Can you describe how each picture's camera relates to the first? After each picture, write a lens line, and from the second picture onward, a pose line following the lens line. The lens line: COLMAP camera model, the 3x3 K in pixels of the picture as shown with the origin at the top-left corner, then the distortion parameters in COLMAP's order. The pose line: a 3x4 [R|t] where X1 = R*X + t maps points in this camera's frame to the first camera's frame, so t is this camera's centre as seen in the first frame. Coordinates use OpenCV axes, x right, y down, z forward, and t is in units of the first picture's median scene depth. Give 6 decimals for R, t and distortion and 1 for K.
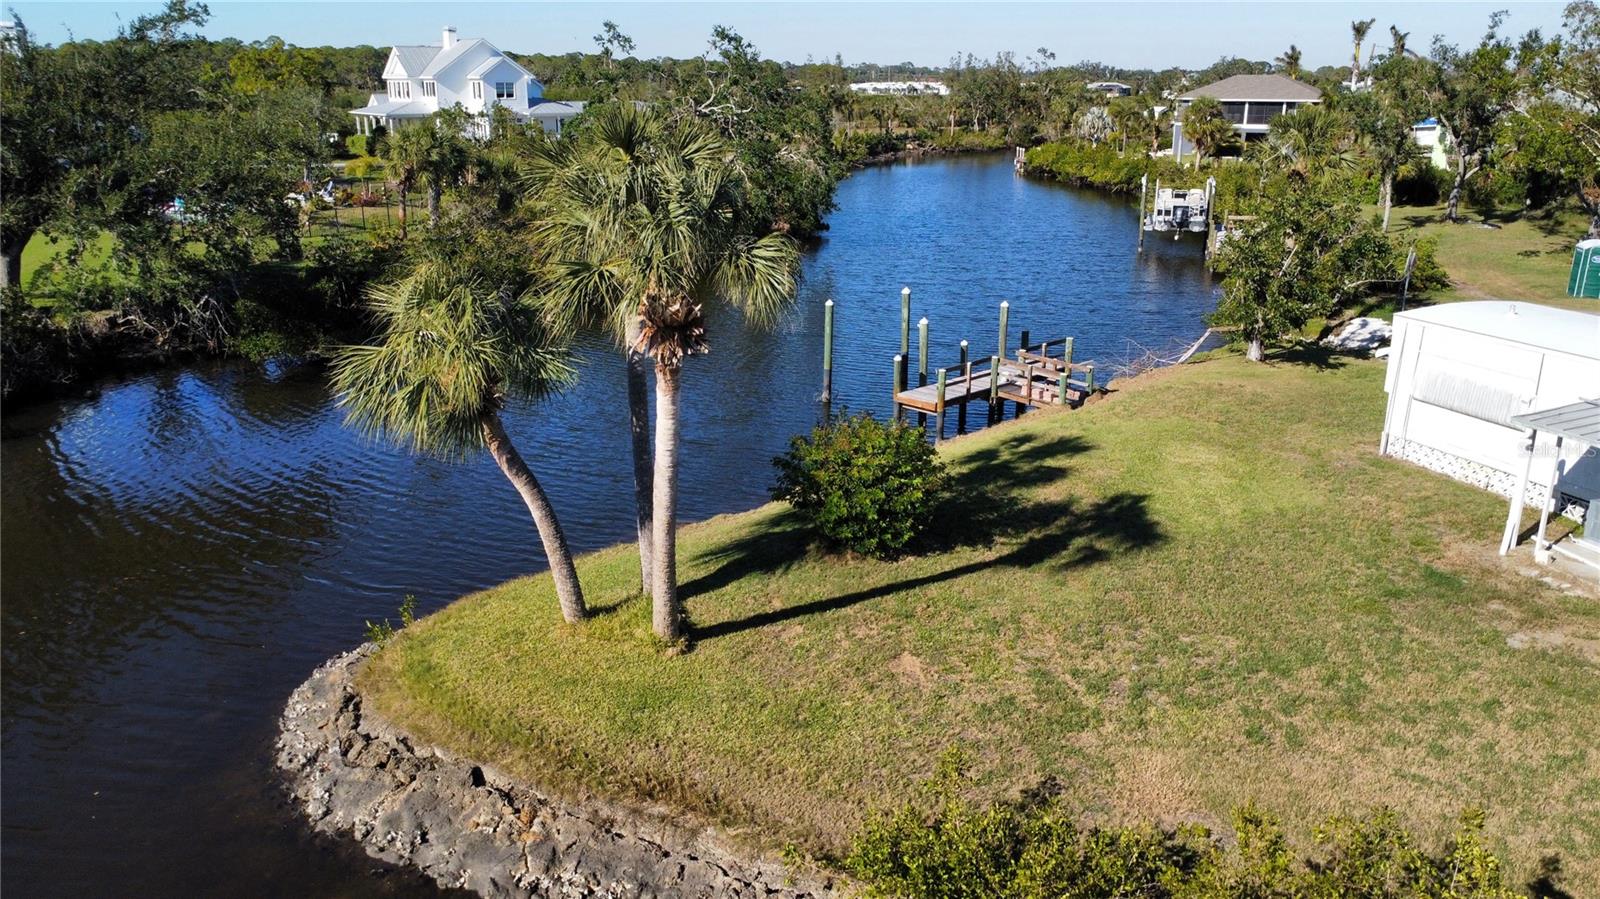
lens RADIAL K [[1196.2, 0, 798.5], [0, 1196.2, 455.1], [0, 0, 1]] dist [0.002908, 0.009565]
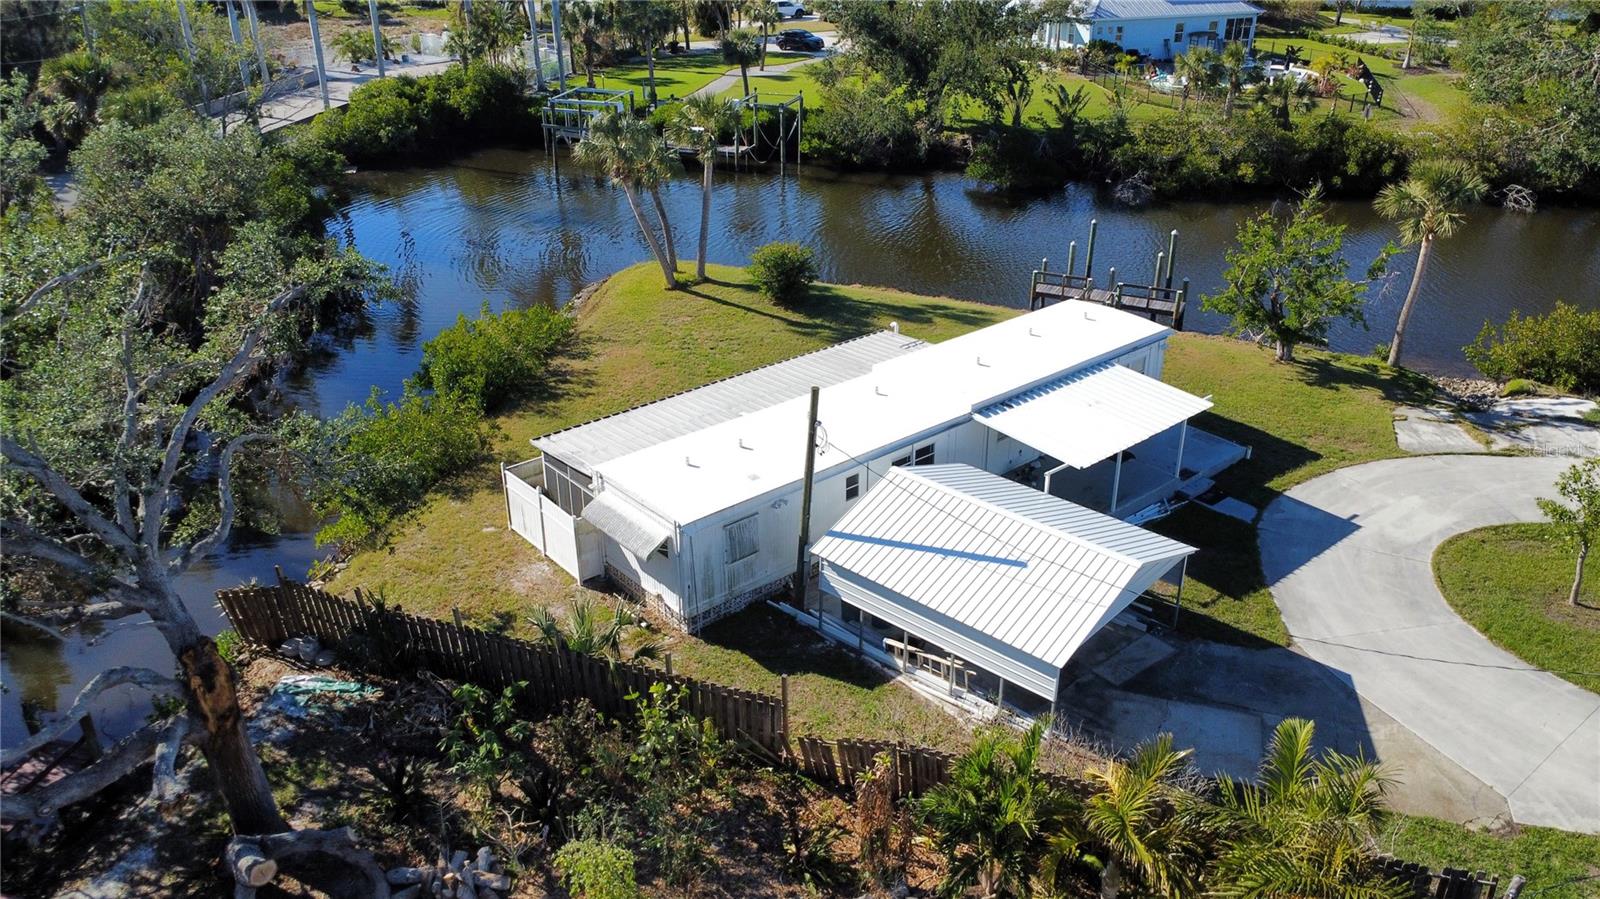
lens RADIAL K [[1196.2, 0, 795.6], [0, 1196.2, 450.7], [0, 0, 1]] dist [0.002908, 0.009565]
pose [[0.350556, 0.420009, -0.837080, 1.318765], [-0.283104, 0.899508, 0.332773, -0.269731], [0.892728, 0.120325, 0.434234, 0.048766]]
